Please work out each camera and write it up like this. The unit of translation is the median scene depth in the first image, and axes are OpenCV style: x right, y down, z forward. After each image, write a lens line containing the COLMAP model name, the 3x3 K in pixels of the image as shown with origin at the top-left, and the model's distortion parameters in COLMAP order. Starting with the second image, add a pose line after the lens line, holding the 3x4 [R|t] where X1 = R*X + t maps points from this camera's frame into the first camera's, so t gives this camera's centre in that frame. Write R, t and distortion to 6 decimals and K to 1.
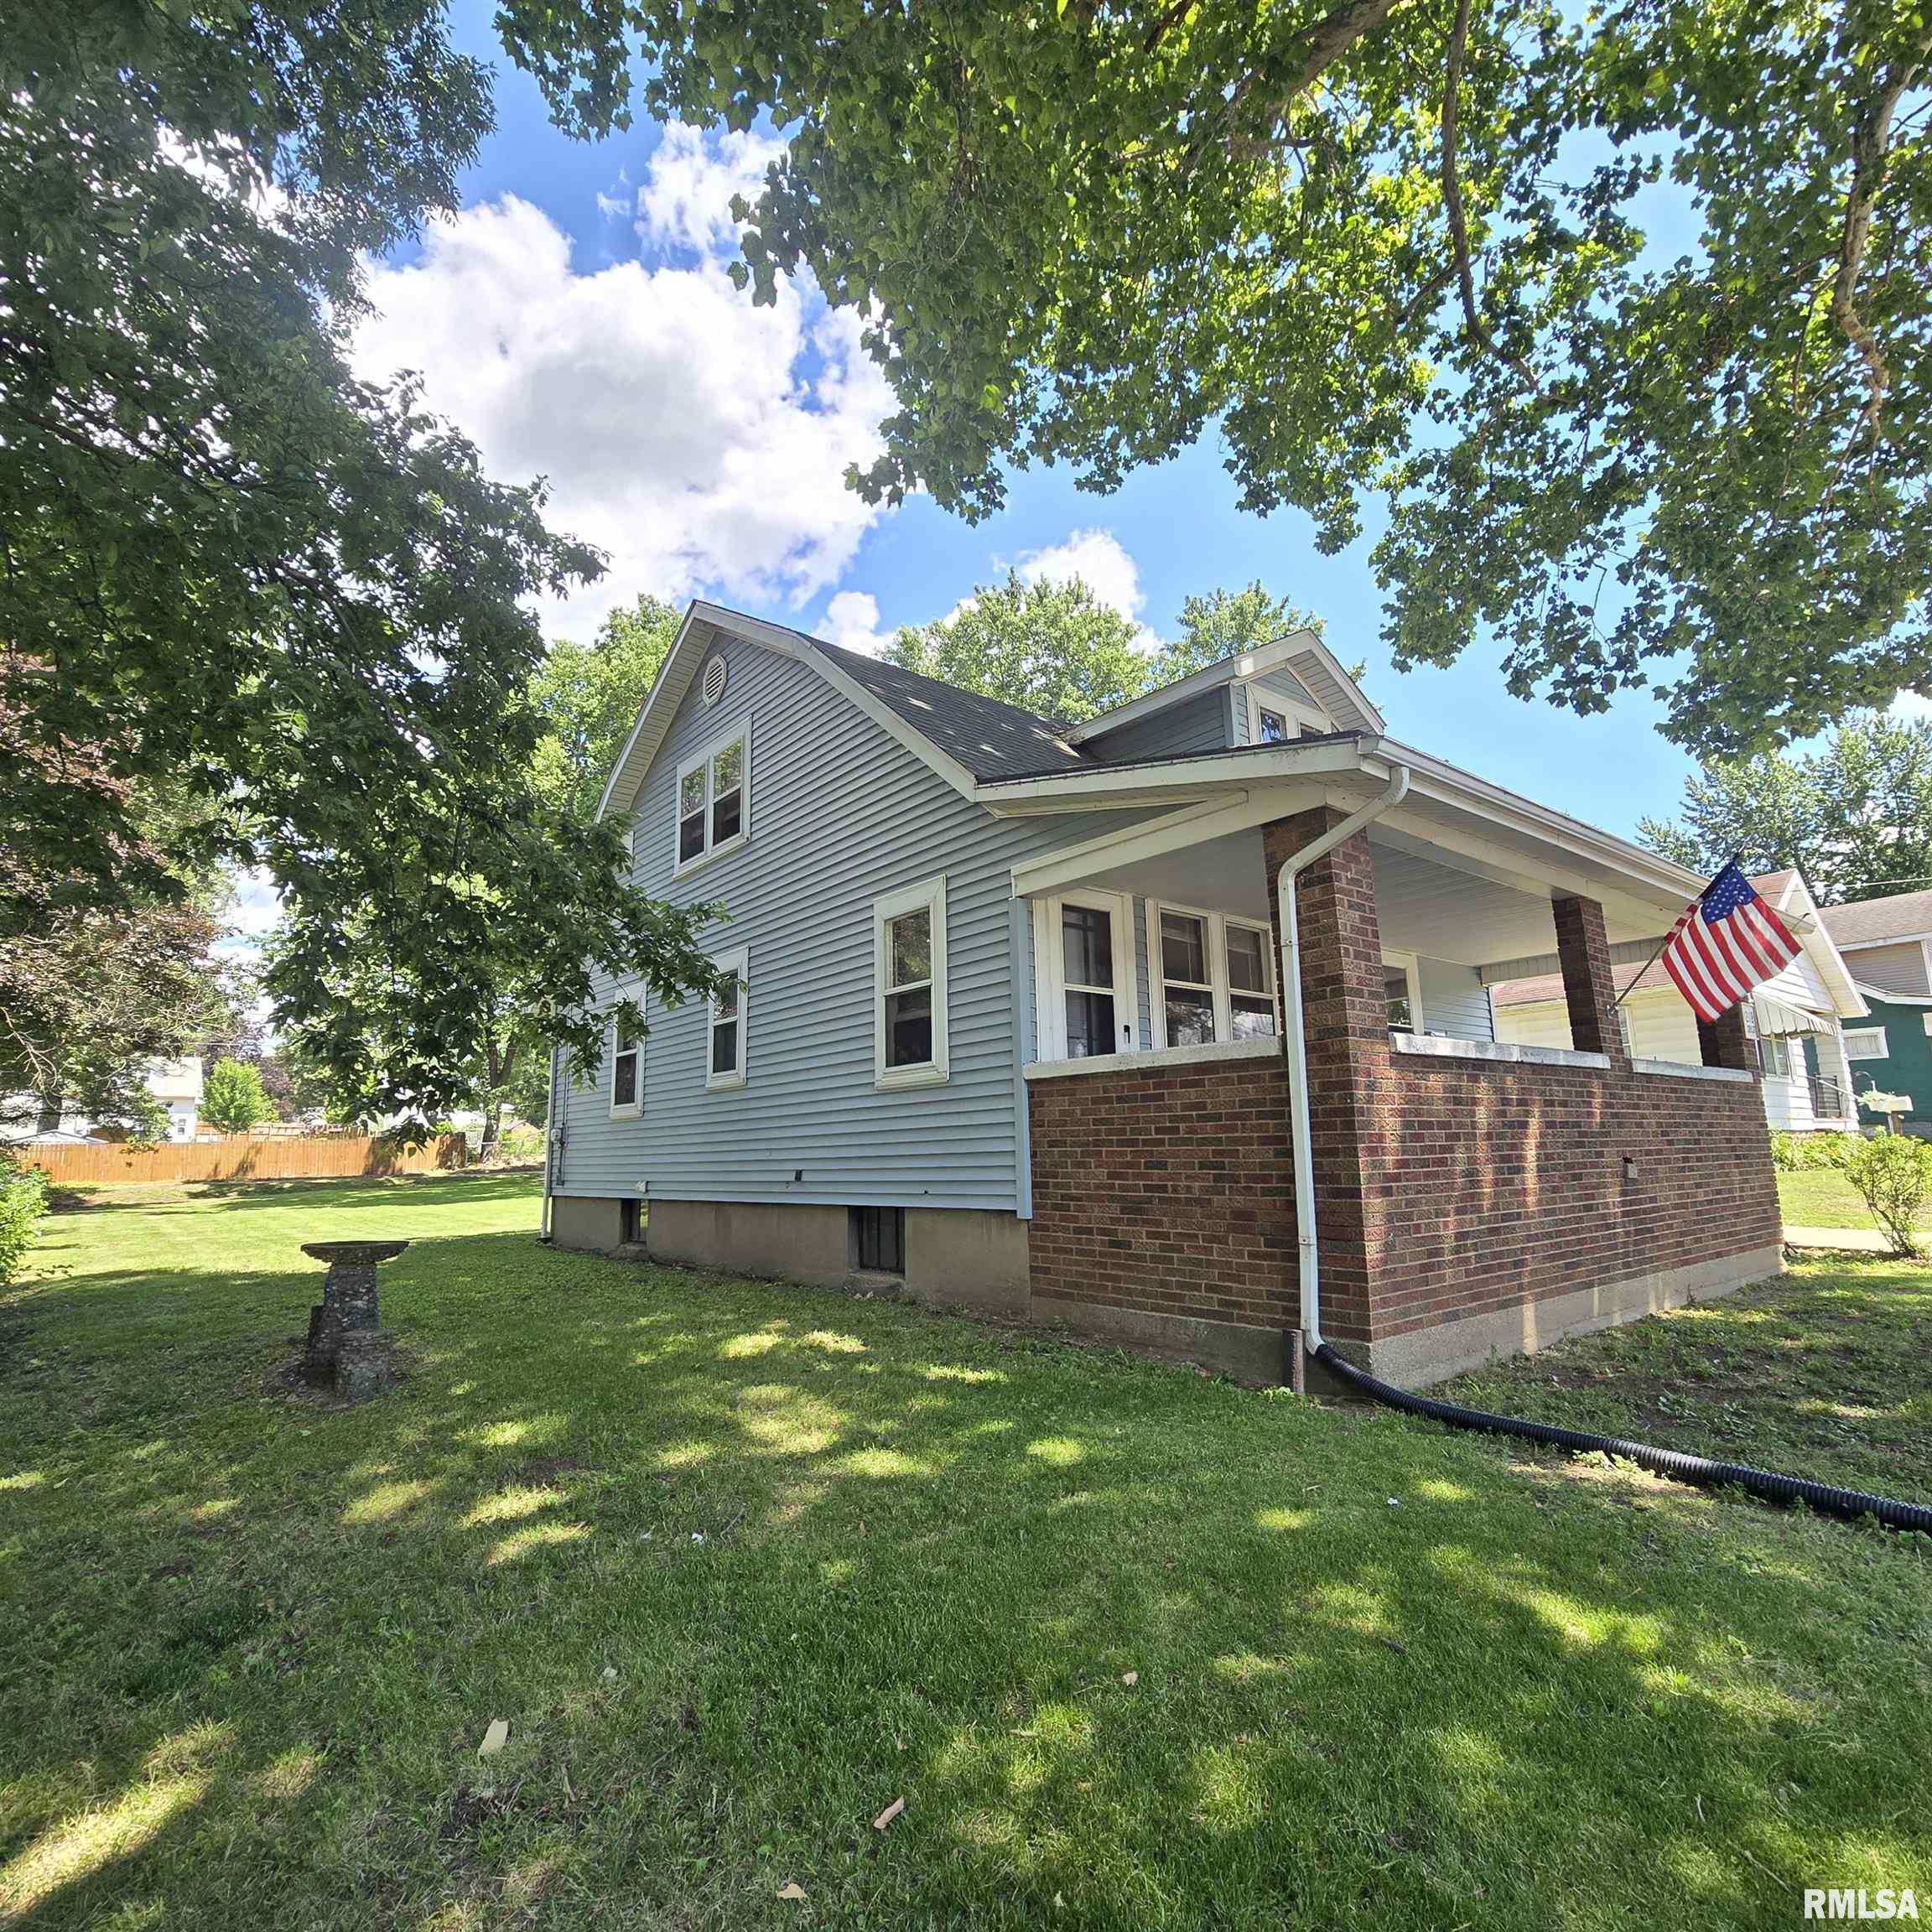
lens RADIAL K [[1051.8, 0, 962.5], [0, 1051.8, 978.4], [0, 0, 1]] dist [0.000857, -0.002454]
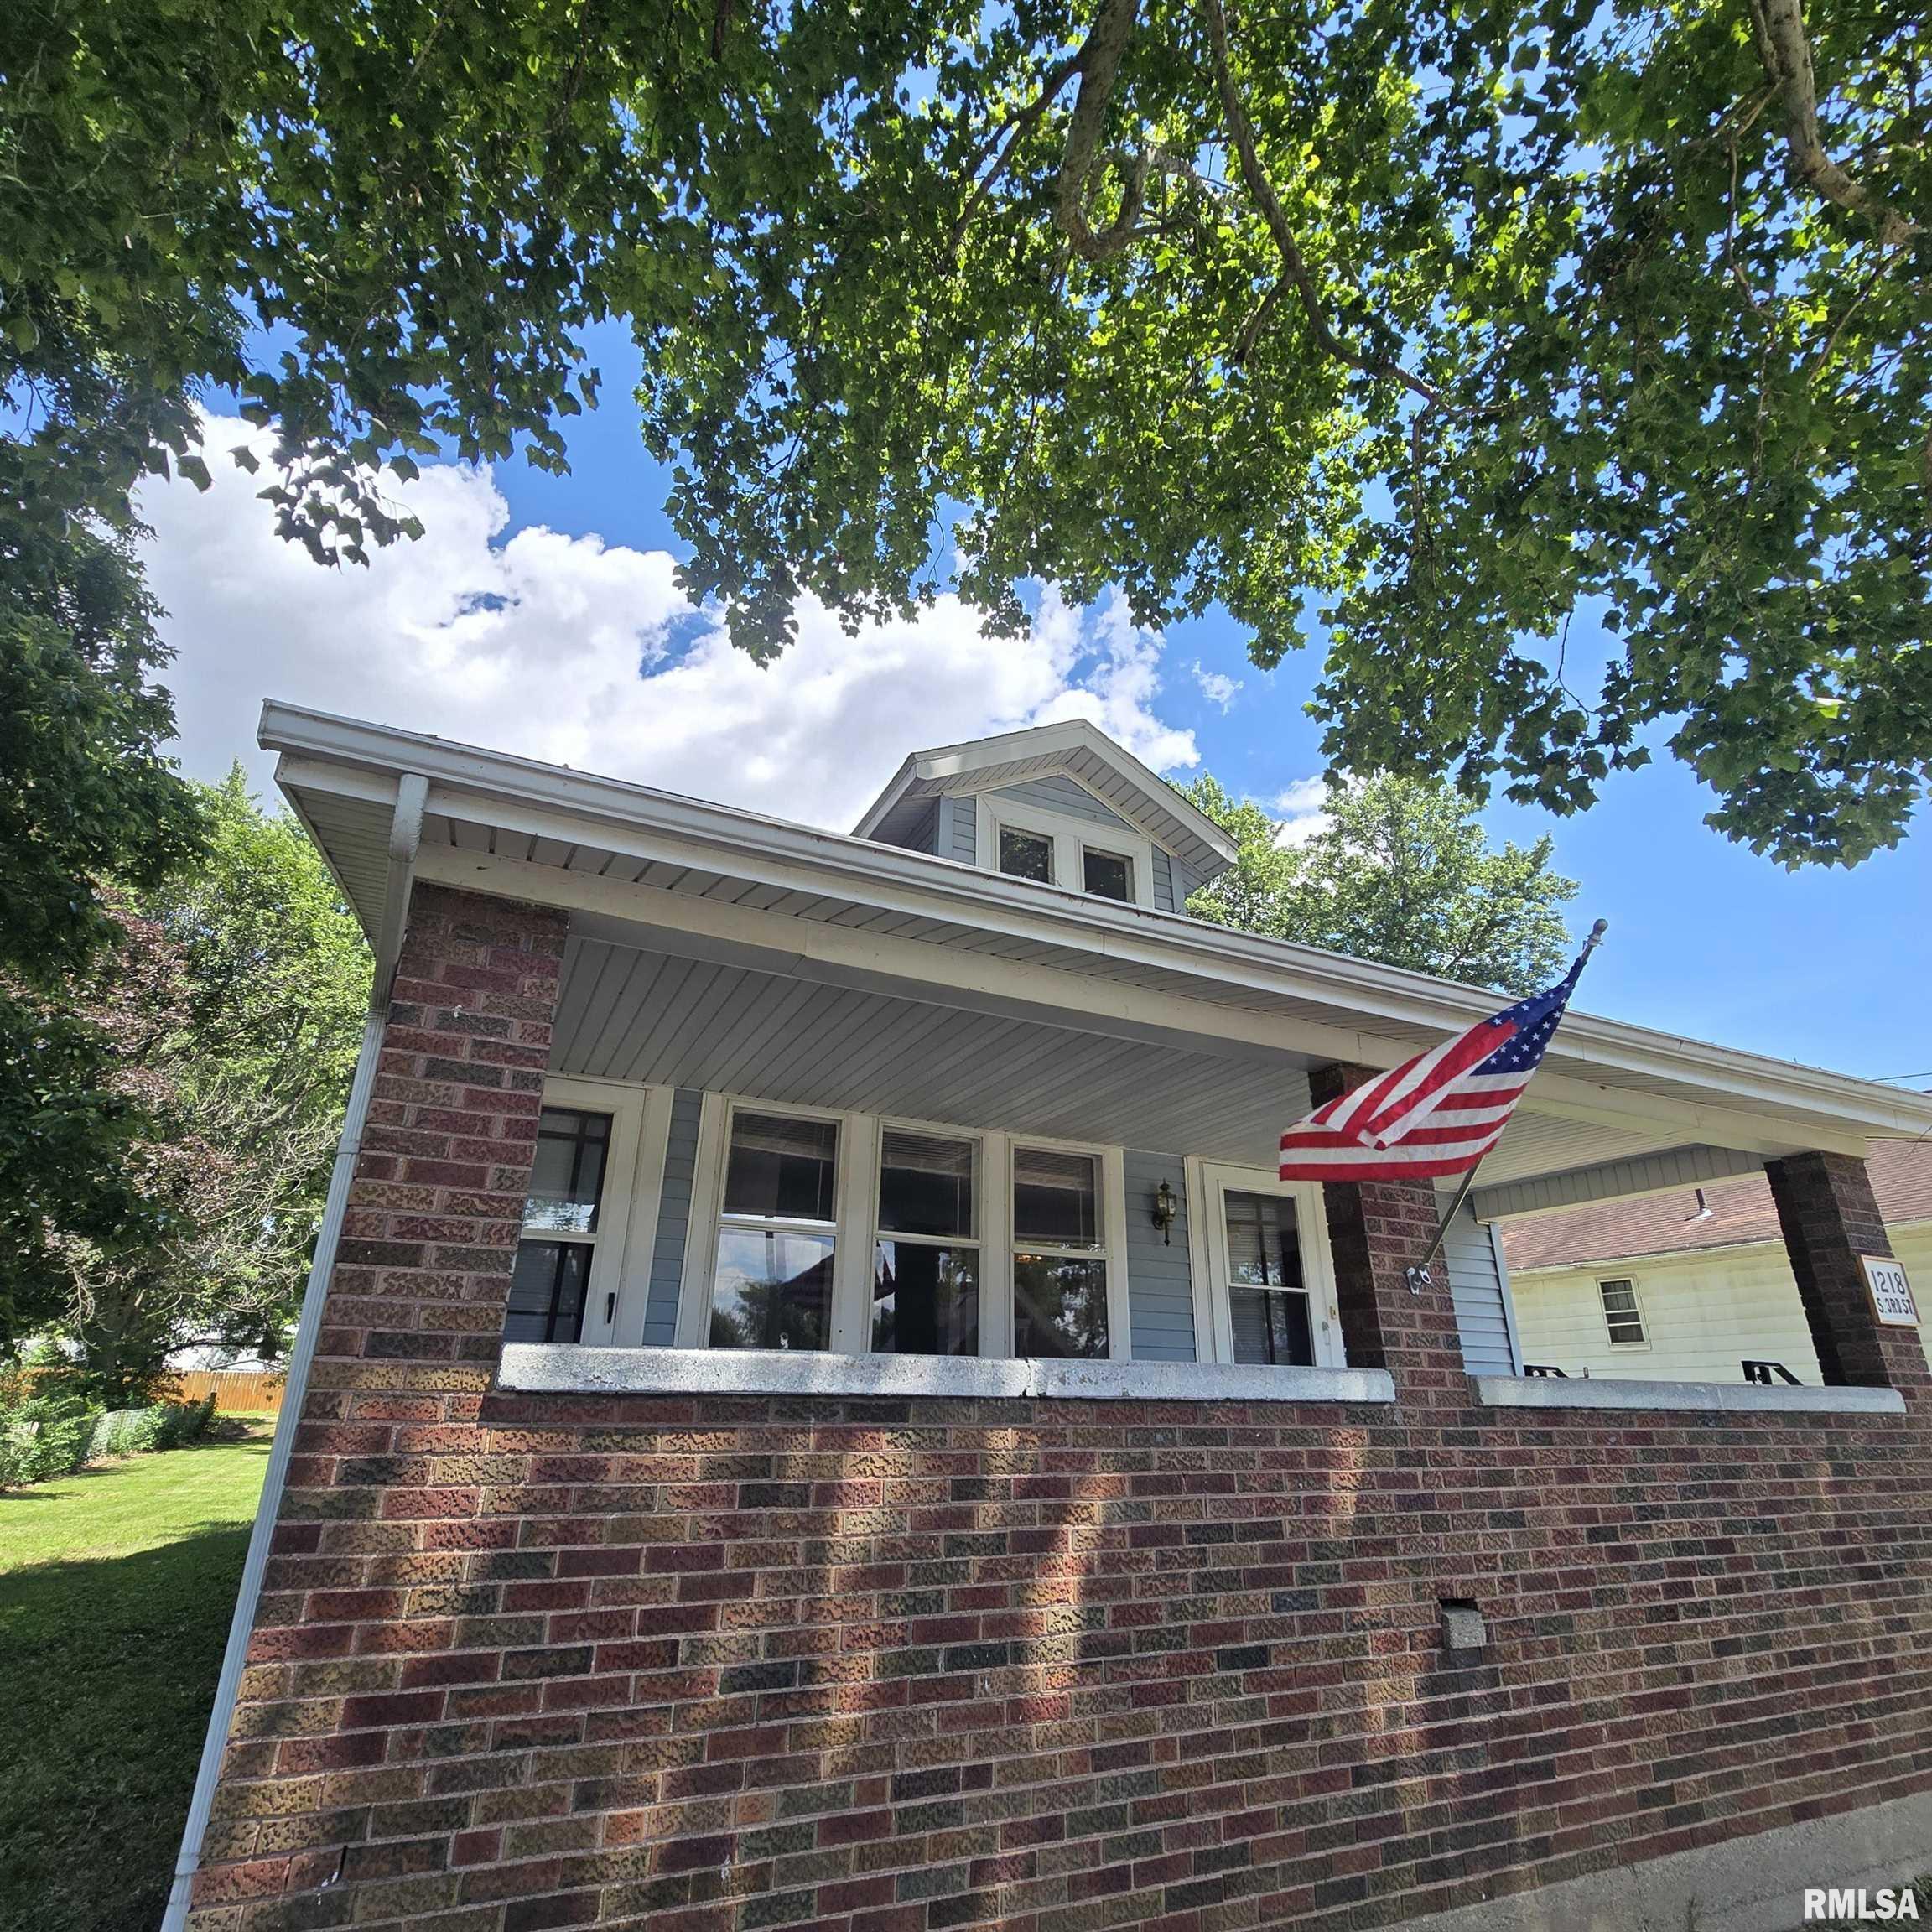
lens RADIAL K [[1060.7, 0, 966.0], [0, 1060.7, 966.0], [0, 0, 1]] dist [-0.002409, 0.000476]
pose [[0.973904, -0.051962, -0.220933, 0.461316], [0.001429, 0.974823, -0.222976, -0.003379], [0.226957, 0.216841, 0.949458, 0.366013]]
